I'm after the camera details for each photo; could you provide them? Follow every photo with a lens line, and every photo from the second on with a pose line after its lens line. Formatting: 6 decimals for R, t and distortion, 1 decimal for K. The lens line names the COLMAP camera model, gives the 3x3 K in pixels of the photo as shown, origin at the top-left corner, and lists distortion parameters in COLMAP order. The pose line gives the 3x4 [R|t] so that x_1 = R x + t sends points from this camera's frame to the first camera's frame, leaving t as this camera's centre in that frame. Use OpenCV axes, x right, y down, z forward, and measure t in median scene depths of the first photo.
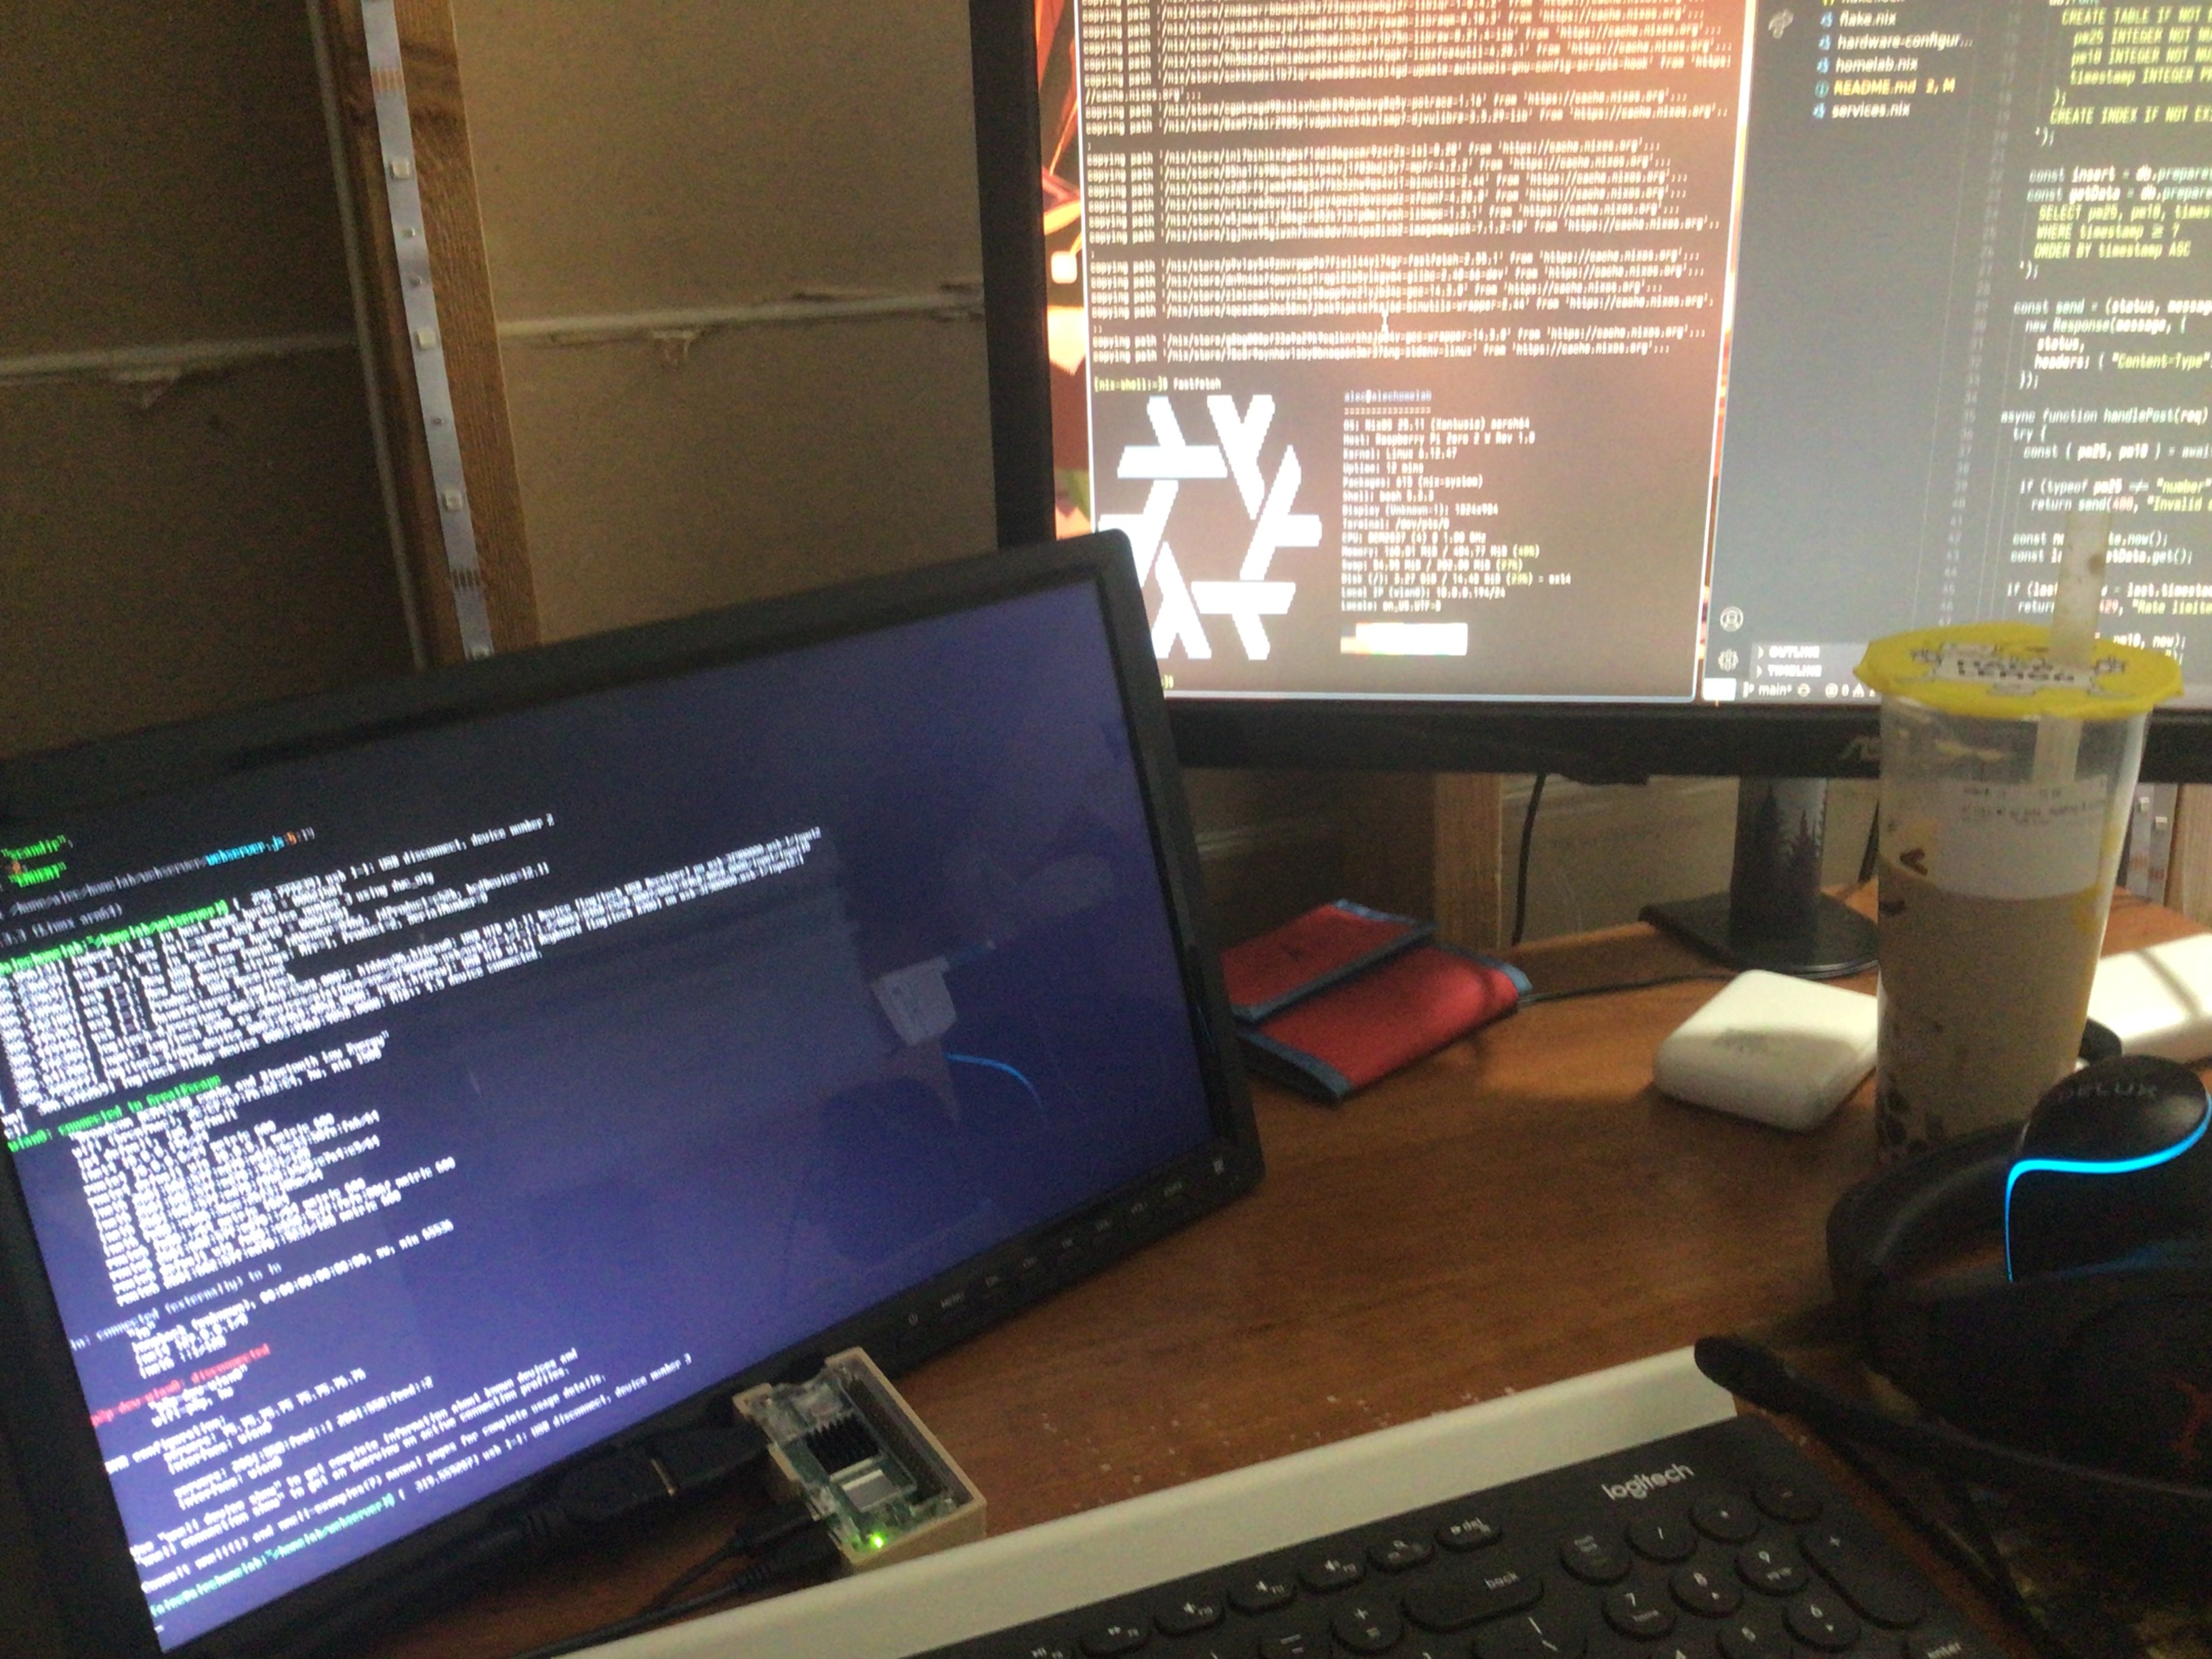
lens RADIAL K [[1987.6, 0, 1084.7], [0, 1987.6, 856.4], [0, 0, 1]] dist [0.036172, -0.004228]
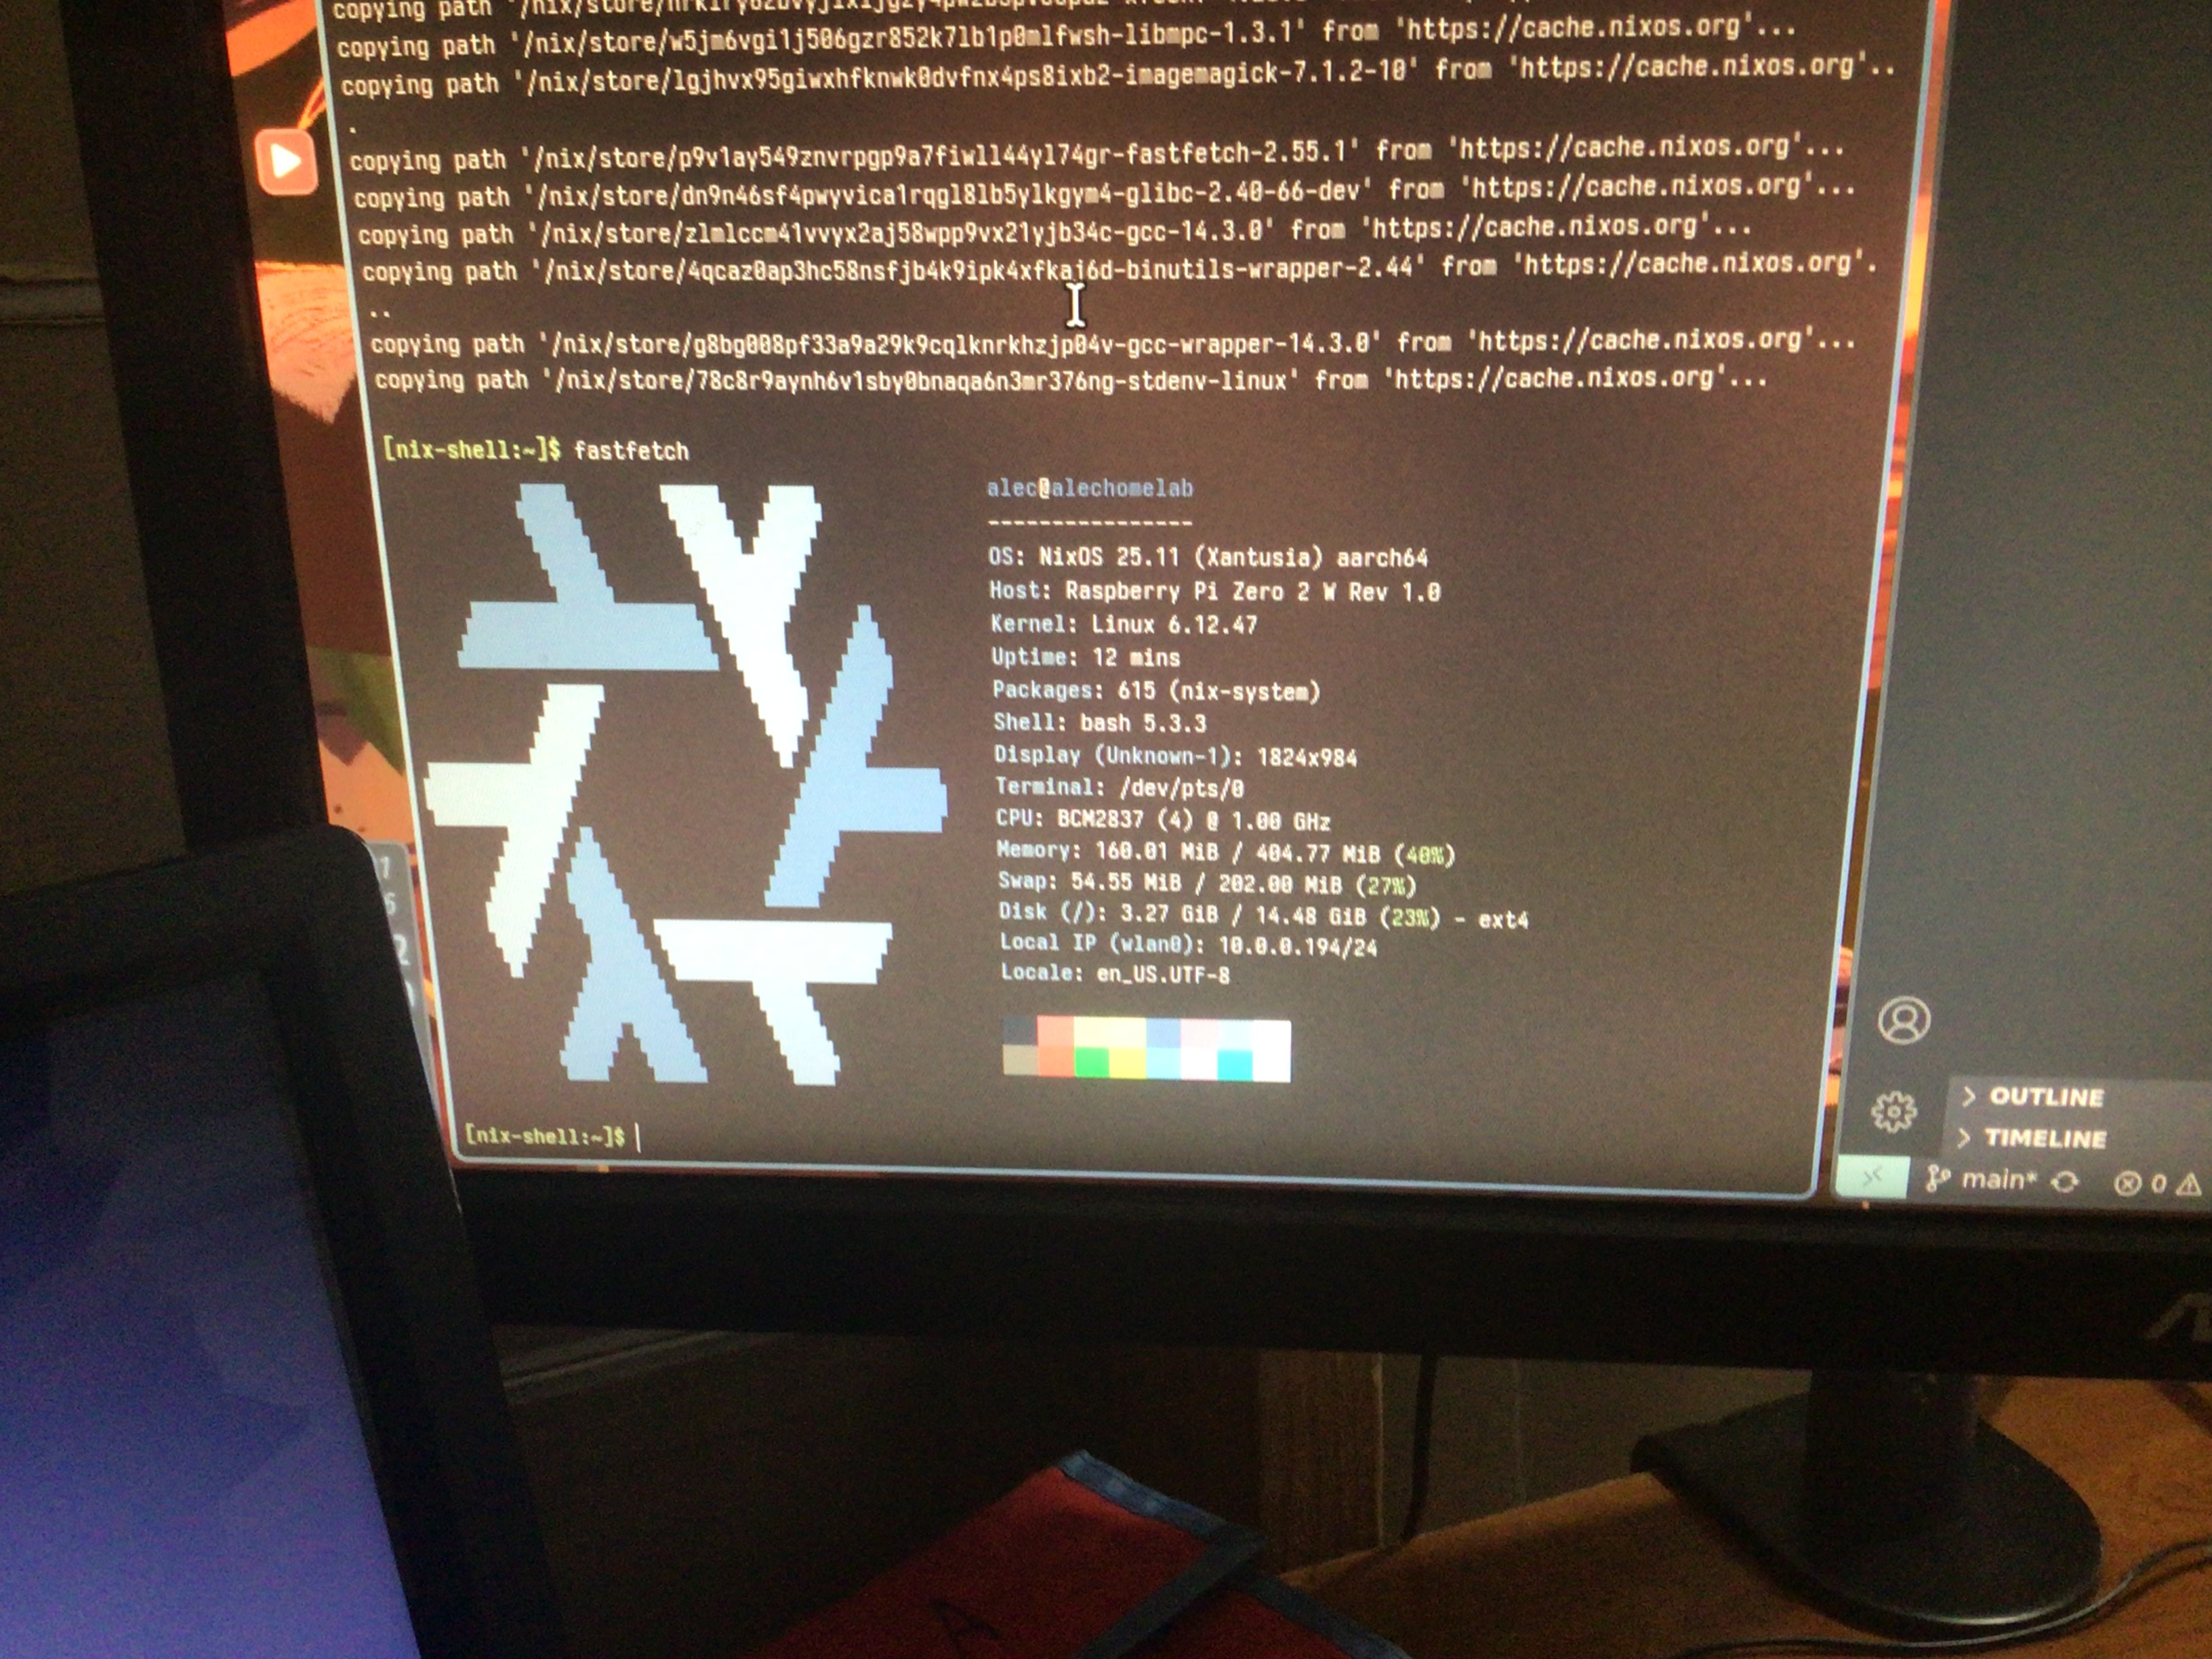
lens RADIAL K [[2013.5, 0, 1106.0], [0, 2013.5, 829.5], [0, 0, 1]] dist [0.001087, -0.009170]
pose [[0.997595, 0.005282, 0.069108, 0.125190], [0.000730, 0.996235, -0.086686, -0.122491], [-0.069306, 0.086528, 0.993836, 0.583327]]
